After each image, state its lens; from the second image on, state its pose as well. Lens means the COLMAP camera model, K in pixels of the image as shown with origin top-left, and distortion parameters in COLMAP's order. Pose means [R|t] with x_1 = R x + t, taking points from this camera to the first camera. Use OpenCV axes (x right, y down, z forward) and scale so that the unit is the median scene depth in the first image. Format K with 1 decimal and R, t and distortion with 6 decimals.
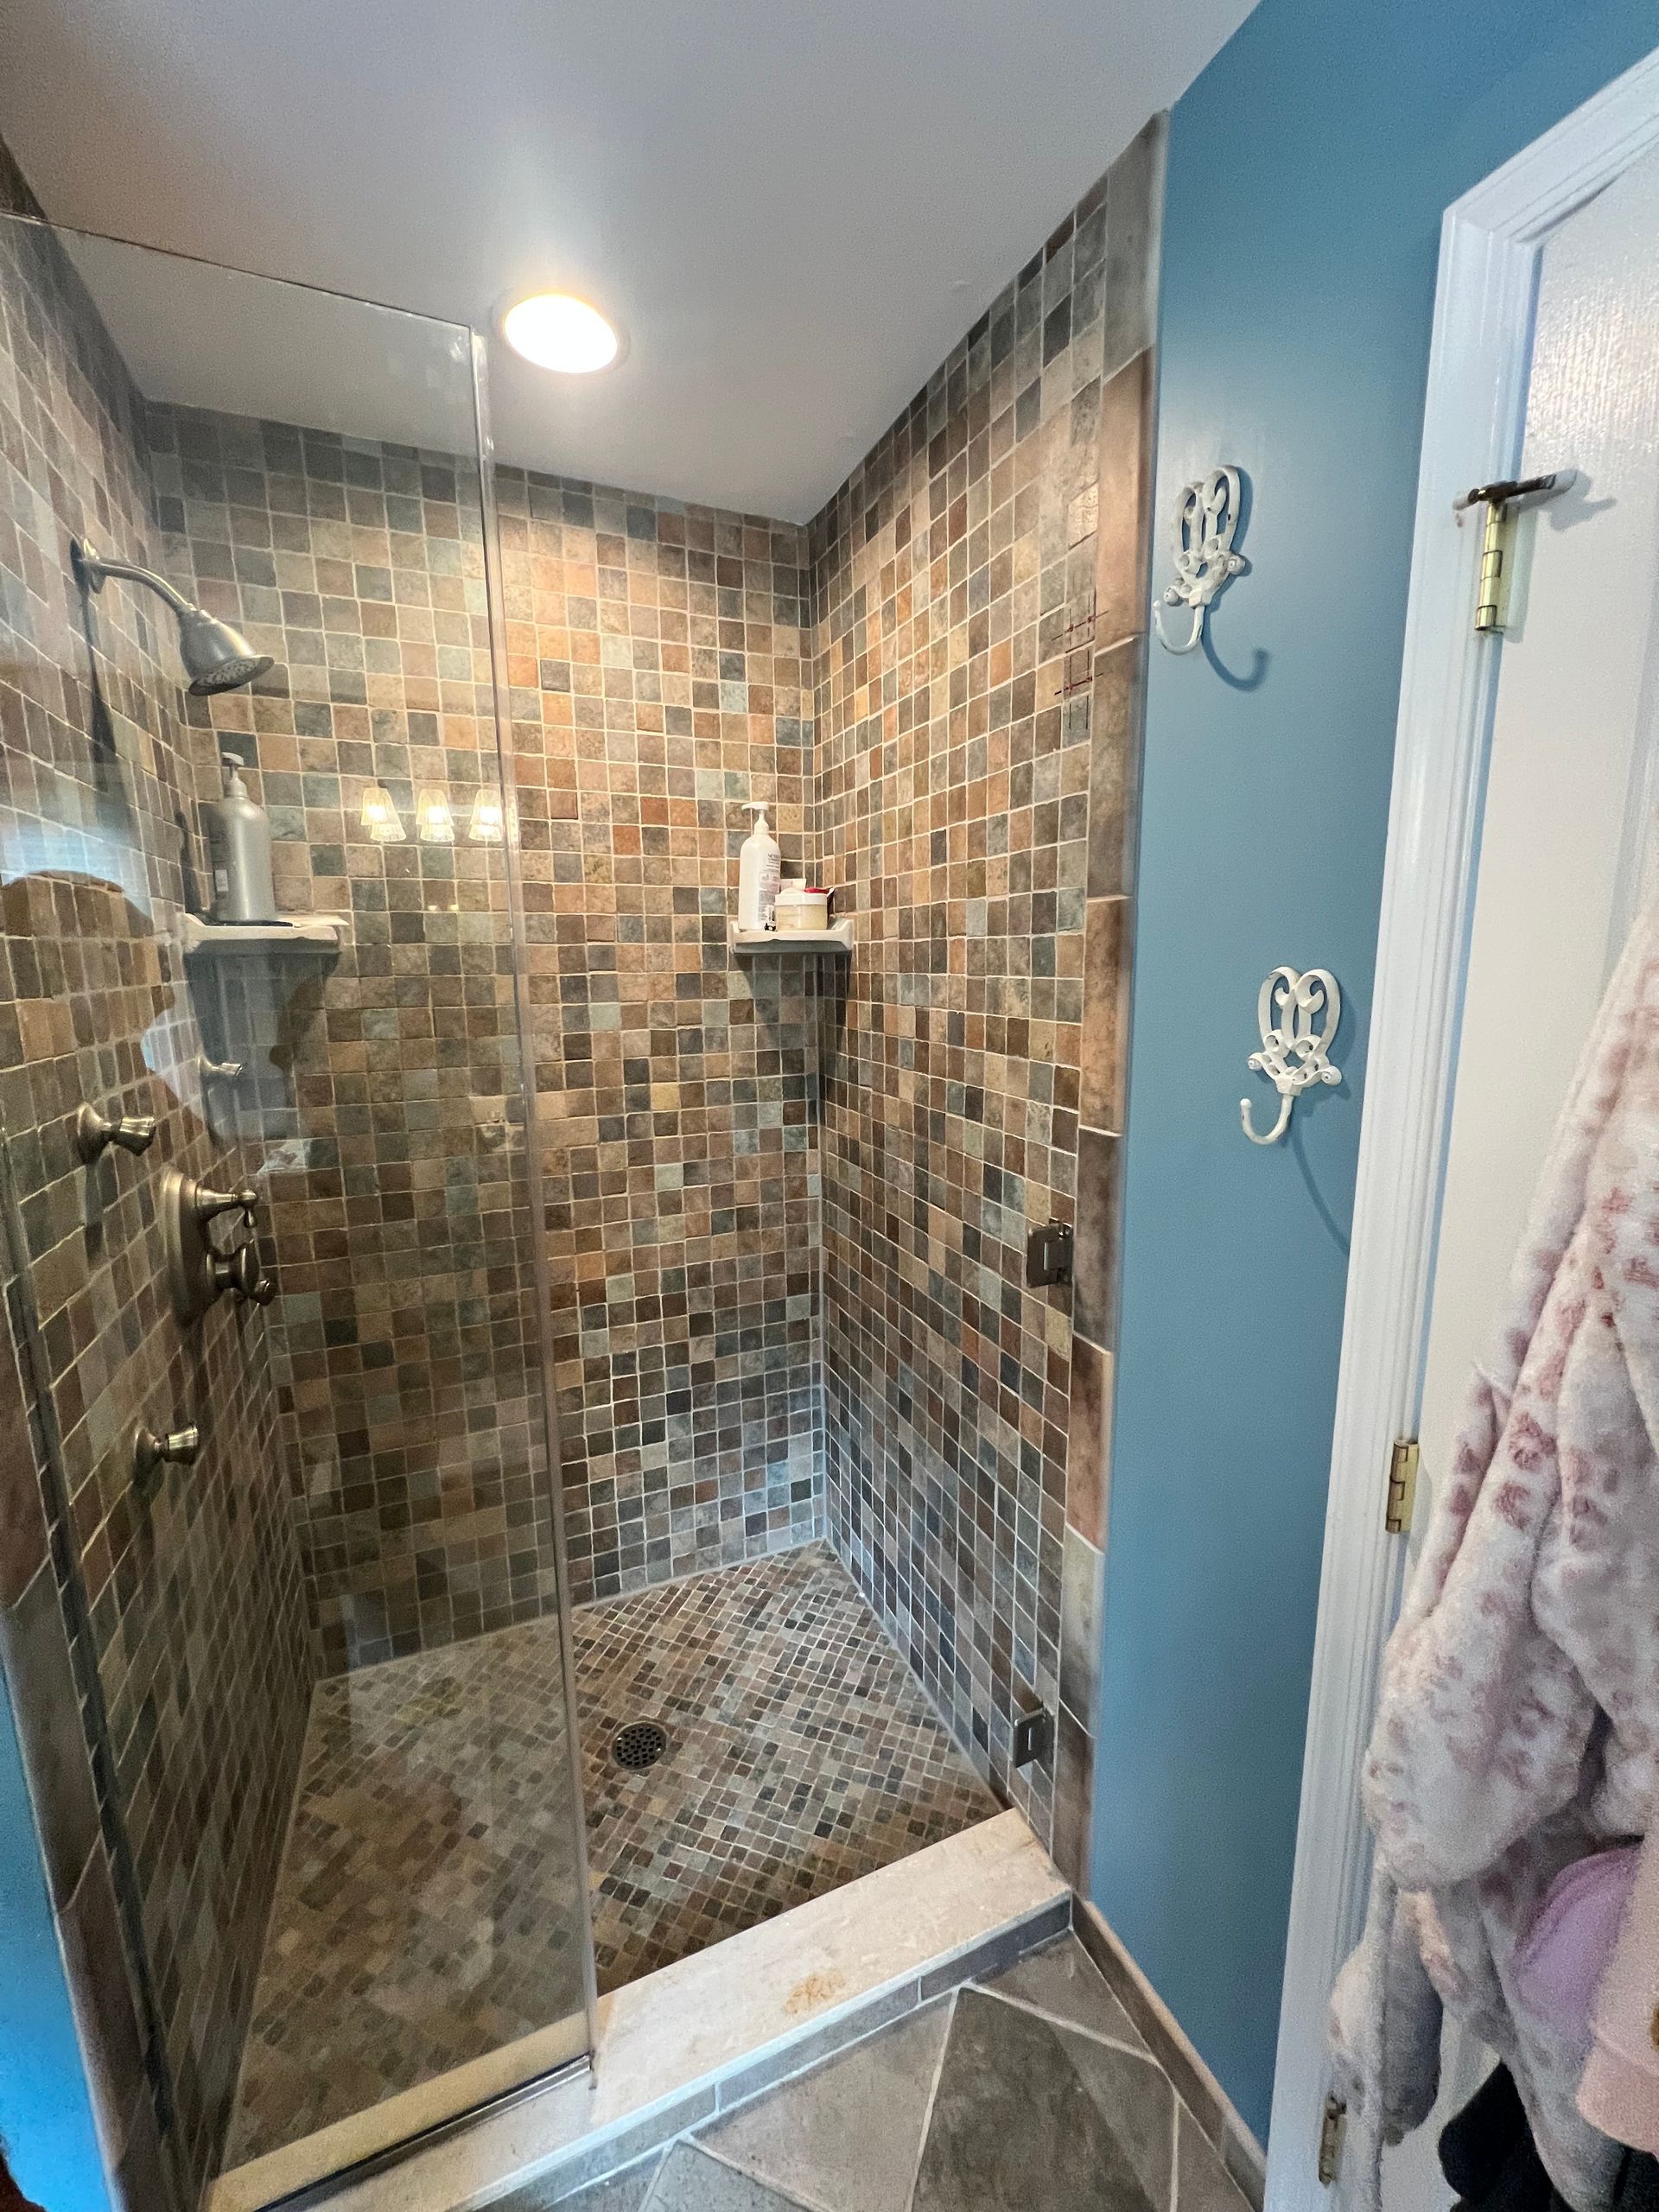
lens RADIAL K [[884.4, 0, 827.5], [0, 884.4, 1107.8], [0, 0, 1]] dist [0.003542, -0.000550]
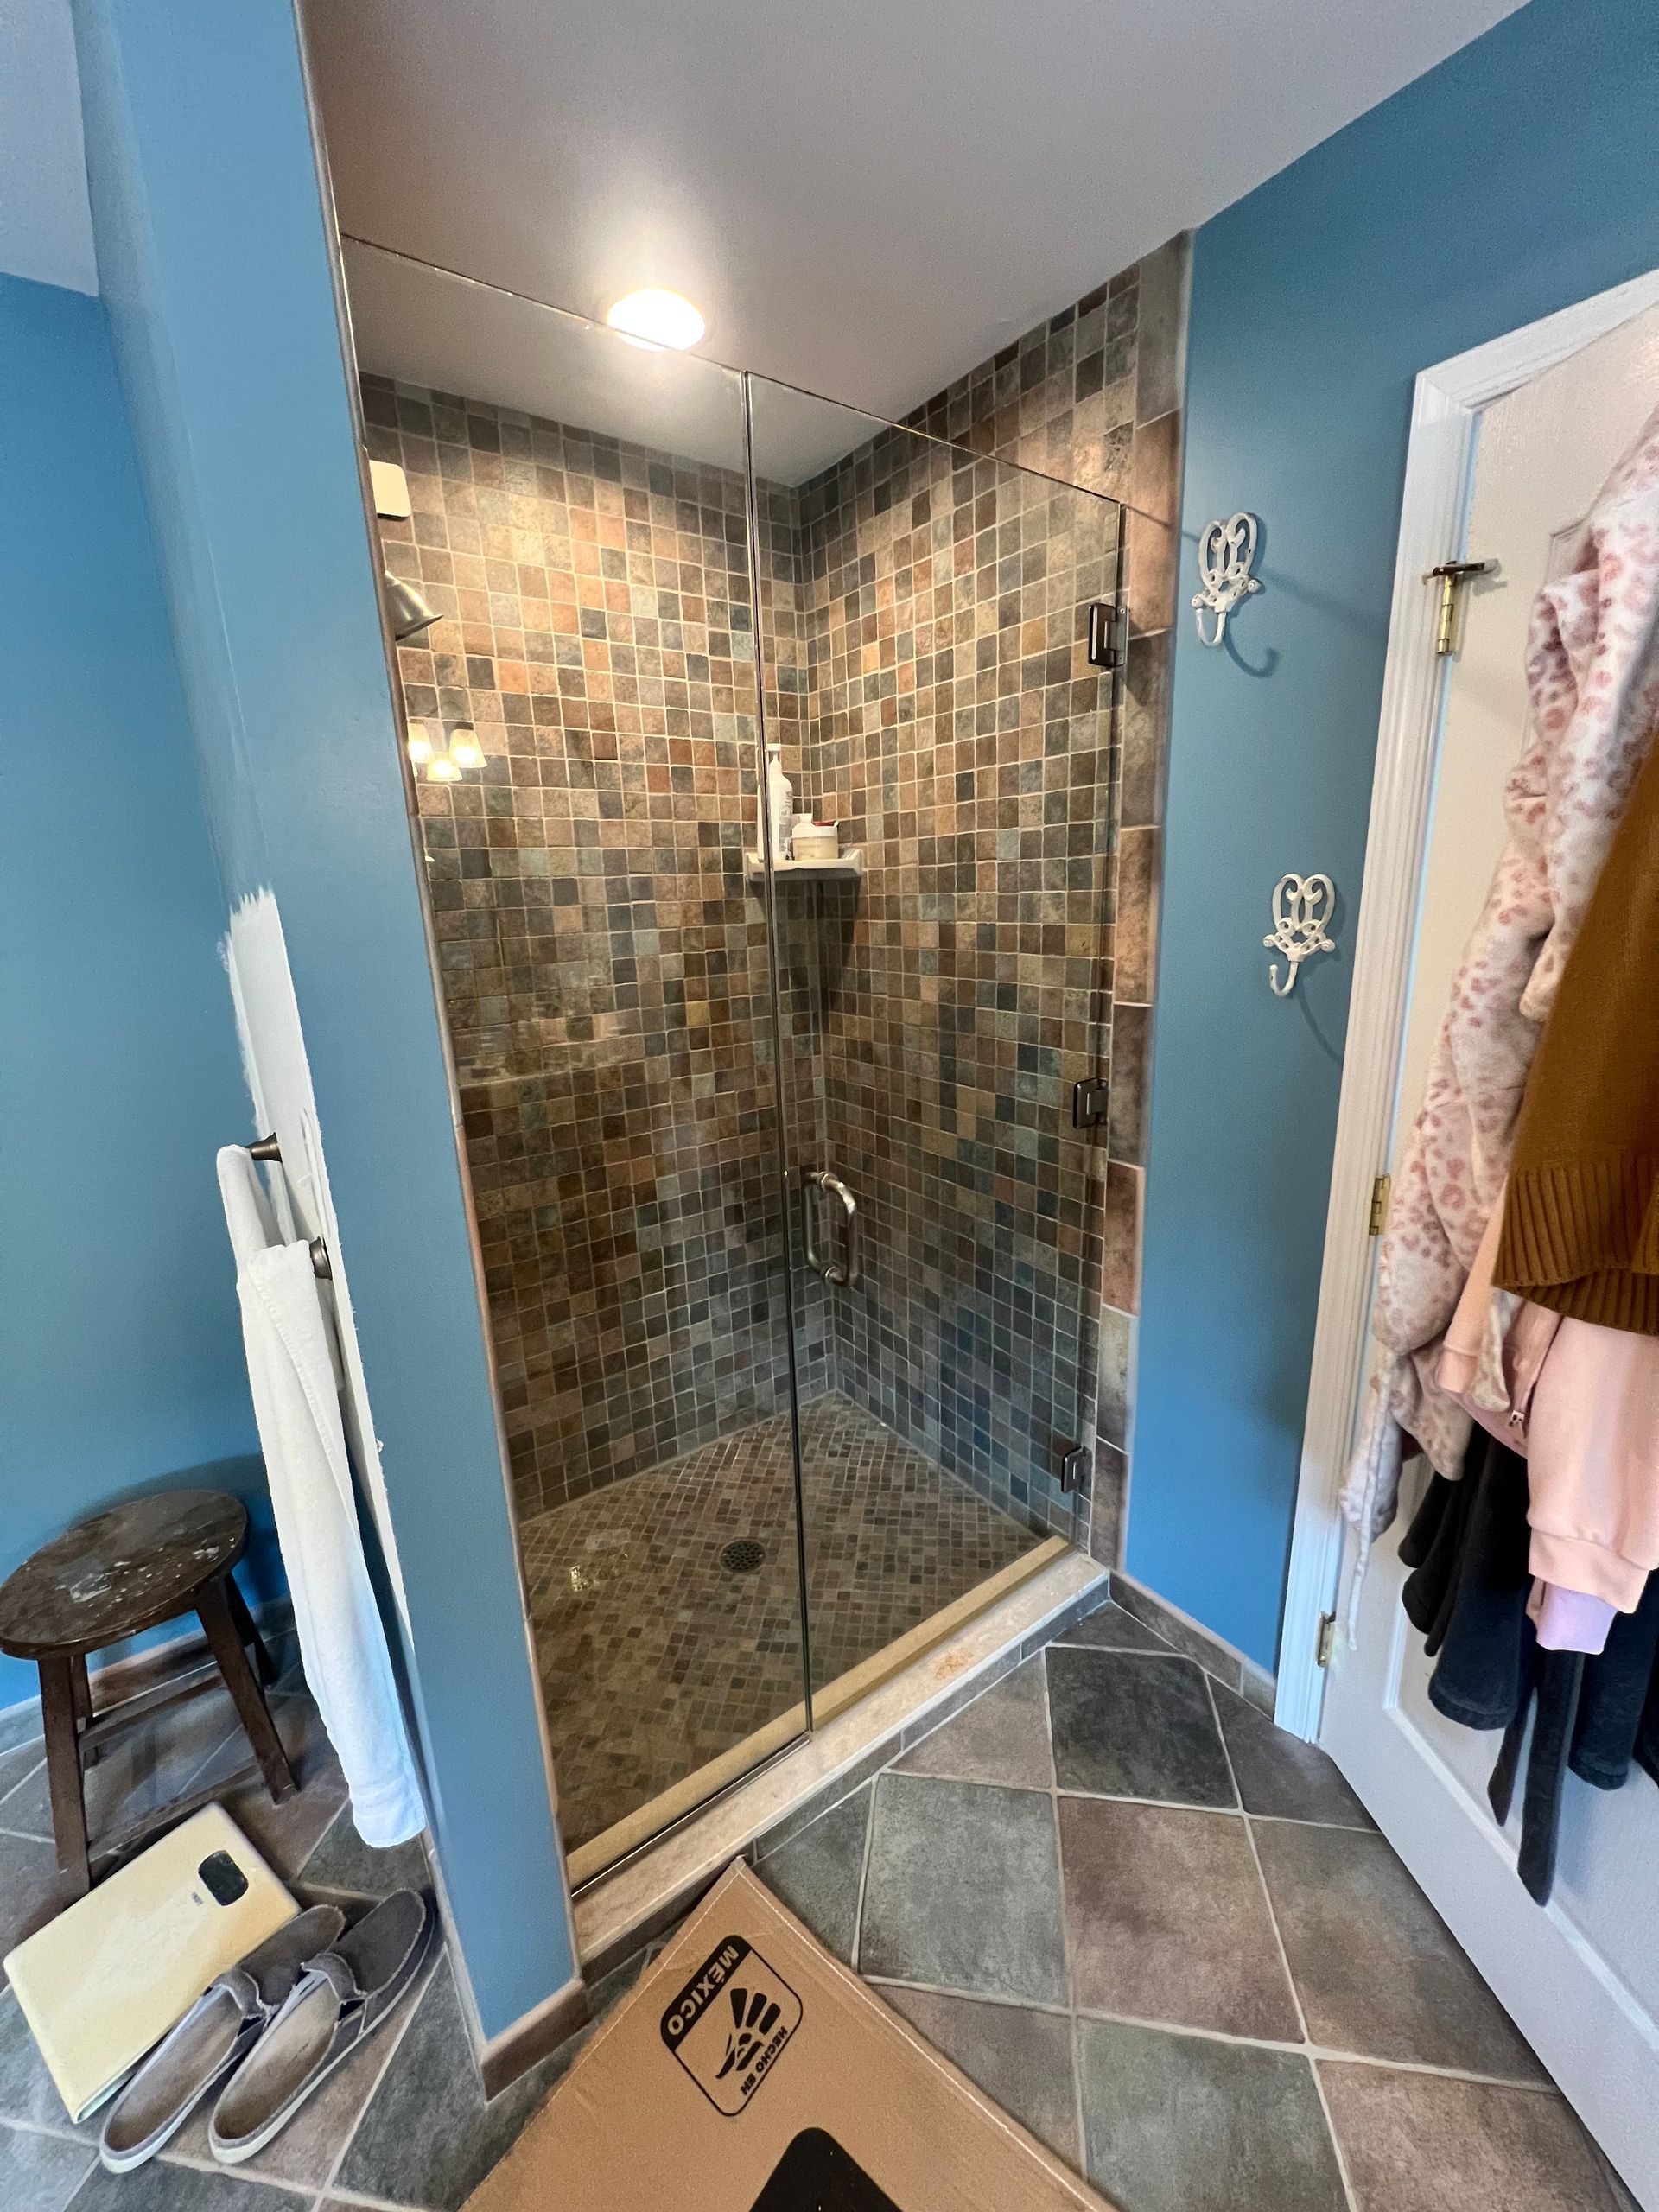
lens RADIAL K [[884.4, 0, 839.2], [0, 884.4, 1106.4], [0, 0, 1]] dist [0.003542, -0.000550]
pose [[0.976231, -0.075873, 0.203018, -0.310219], [0.061434, 0.995174, 0.076510, 0.037744], [-0.207843, -0.062220, 0.976181, -0.170931]]
